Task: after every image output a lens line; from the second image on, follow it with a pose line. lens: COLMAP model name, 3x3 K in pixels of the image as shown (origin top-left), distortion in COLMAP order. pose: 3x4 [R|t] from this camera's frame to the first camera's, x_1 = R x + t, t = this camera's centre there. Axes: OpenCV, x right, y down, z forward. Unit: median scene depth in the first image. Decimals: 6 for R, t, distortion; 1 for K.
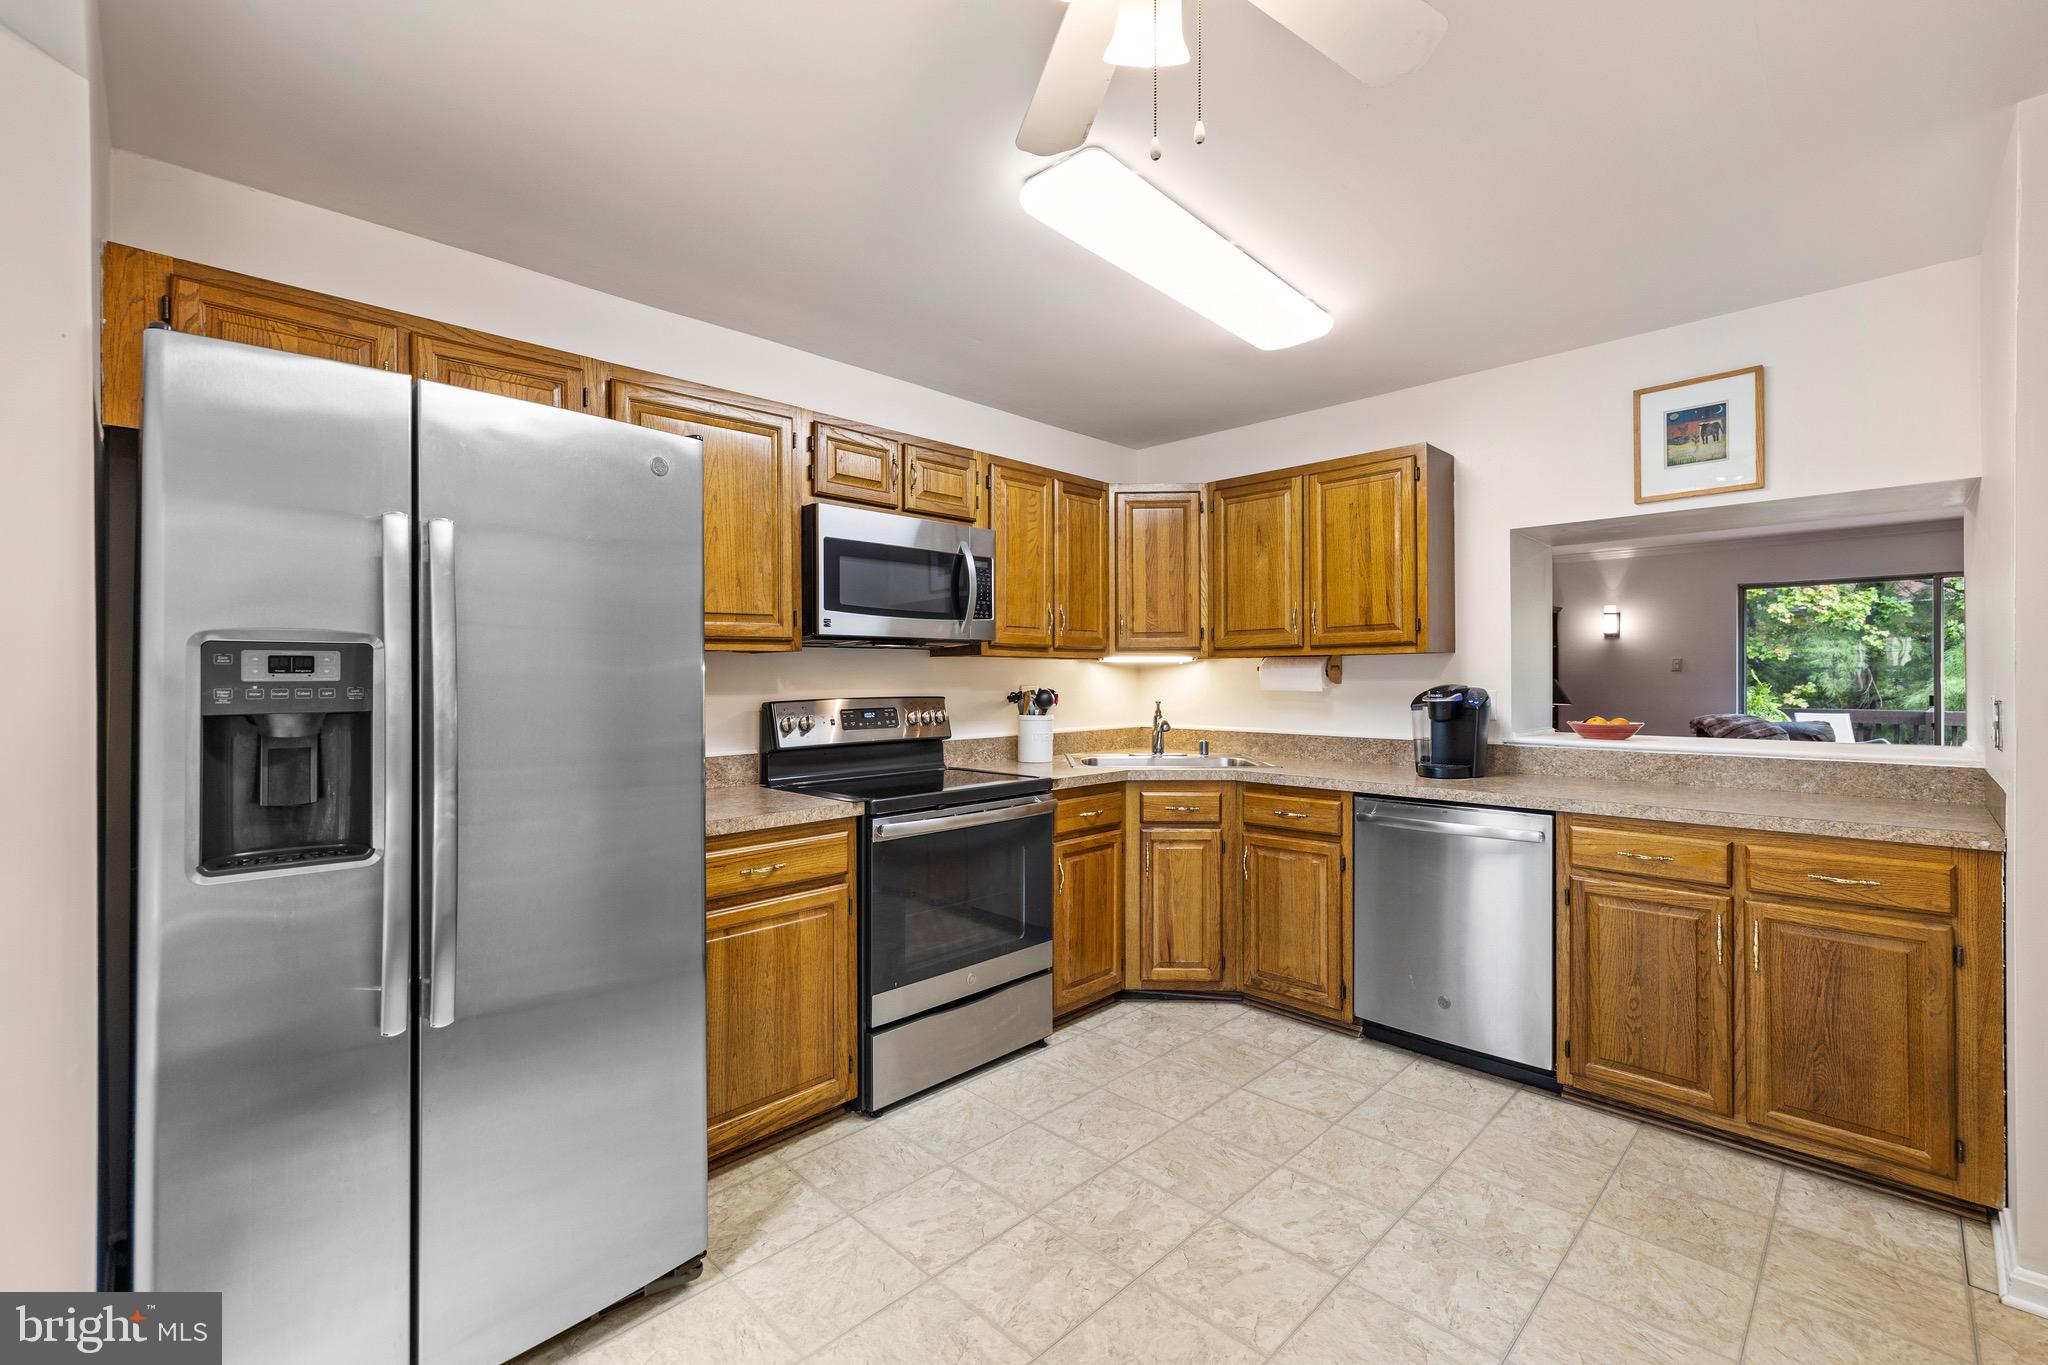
lens RADIAL K [[876.9, 0, 1004.5], [0, 876.9, 688.3], [0, 0, 1]] dist [-0.000303, -0.000081]
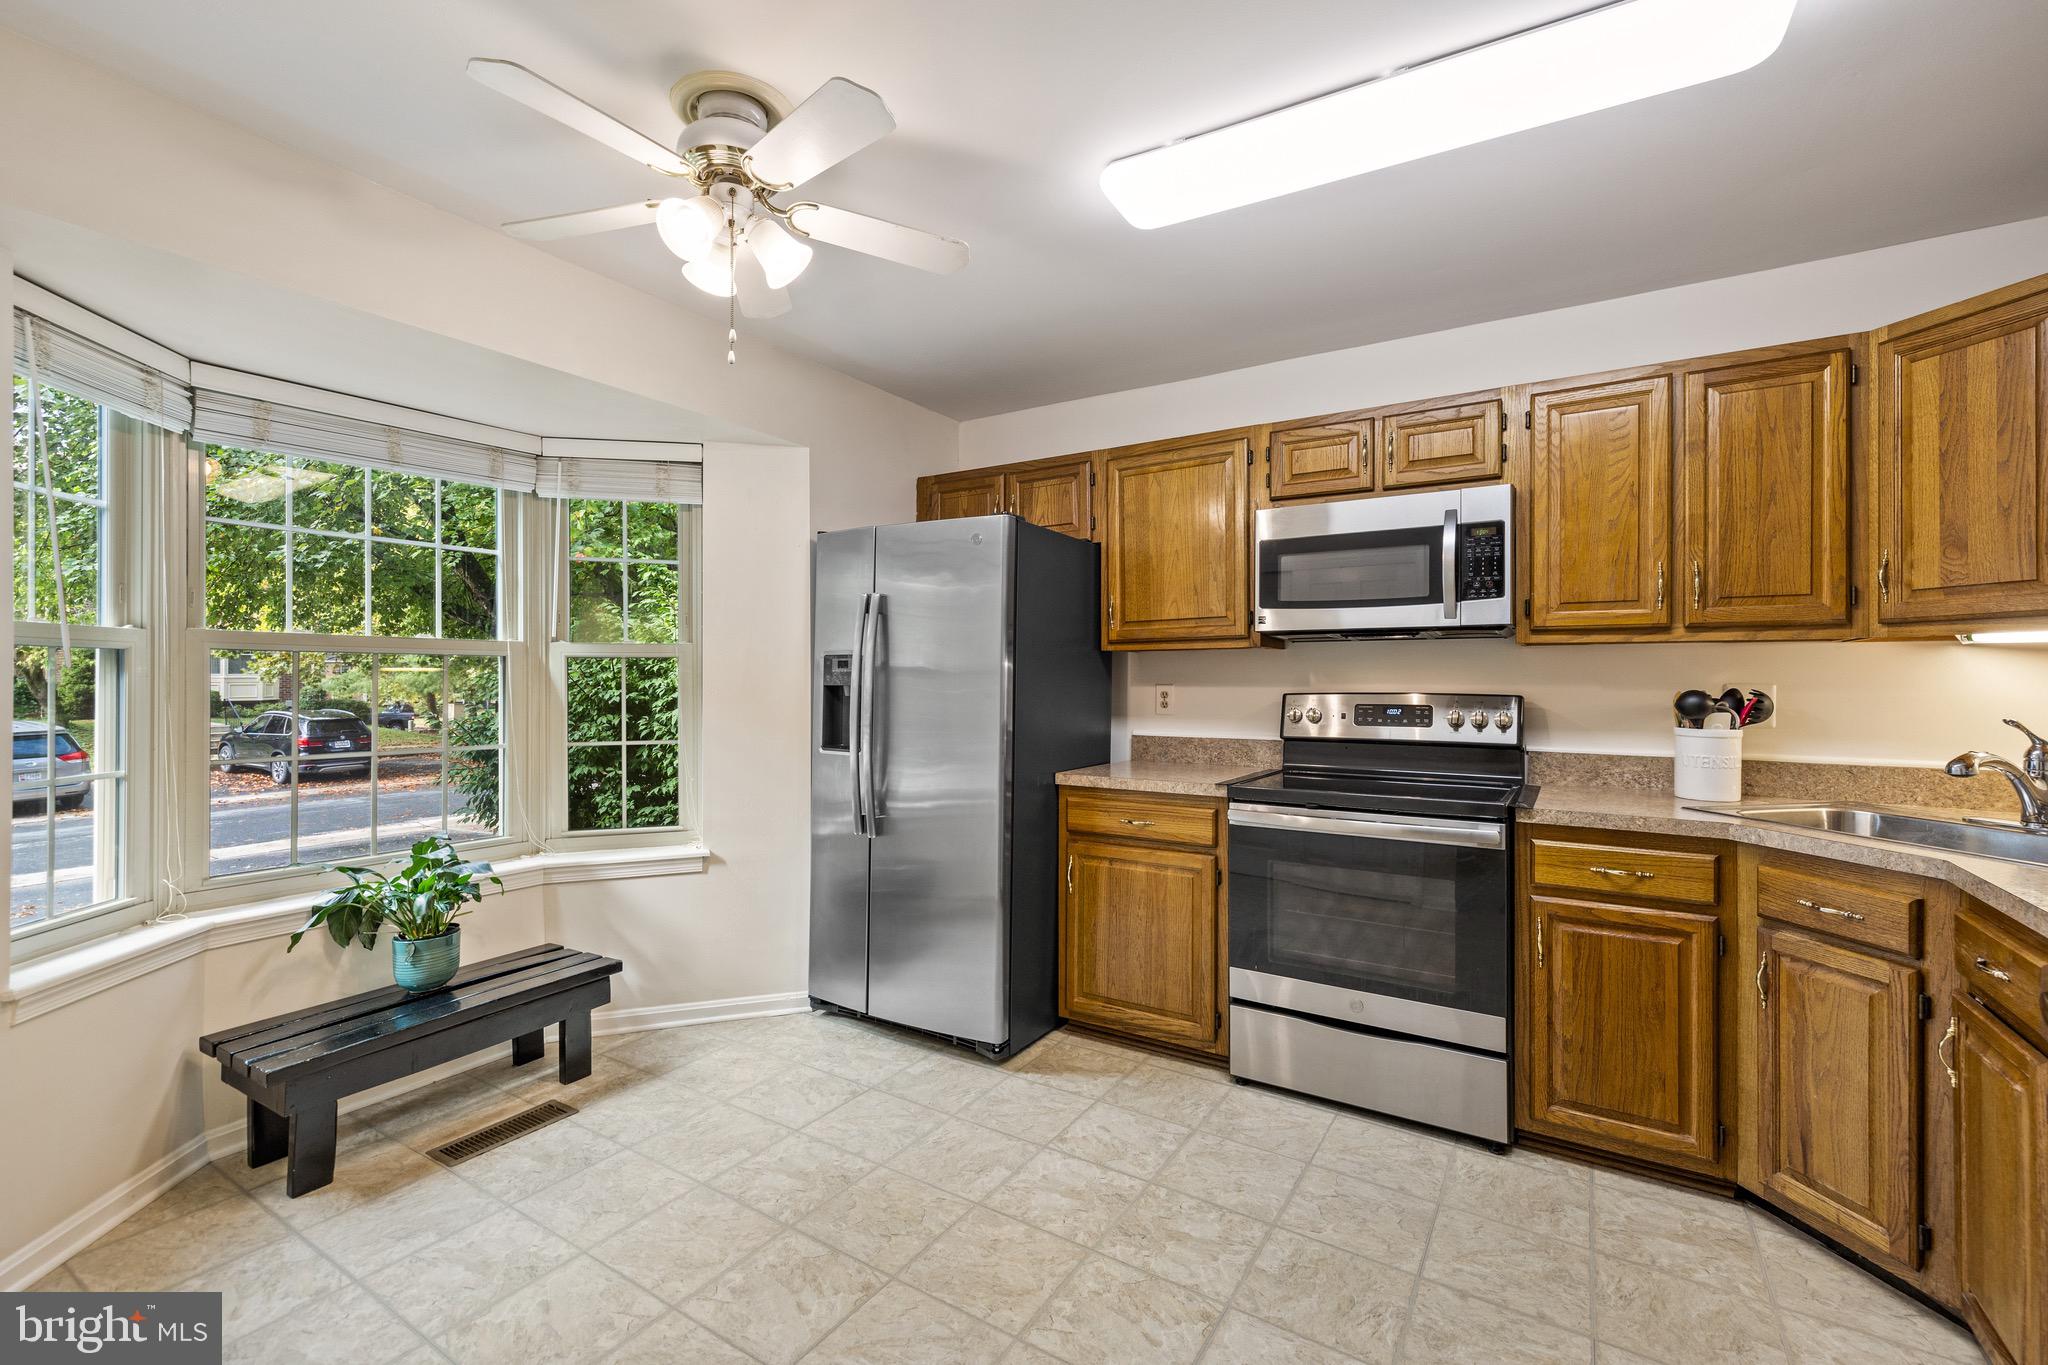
lens RADIAL K [[905.1, 0, 1024.0], [0, 905.1, 682.5], [0, 0, 1]] dist [0.017203, -0.000103]
pose [[0.220603, 0.020635, -0.975145, 0.744127], [-0.010511, 0.999768, 0.018778, -0.014770], [0.975307, 0.006108, 0.220769, 0.427224]]
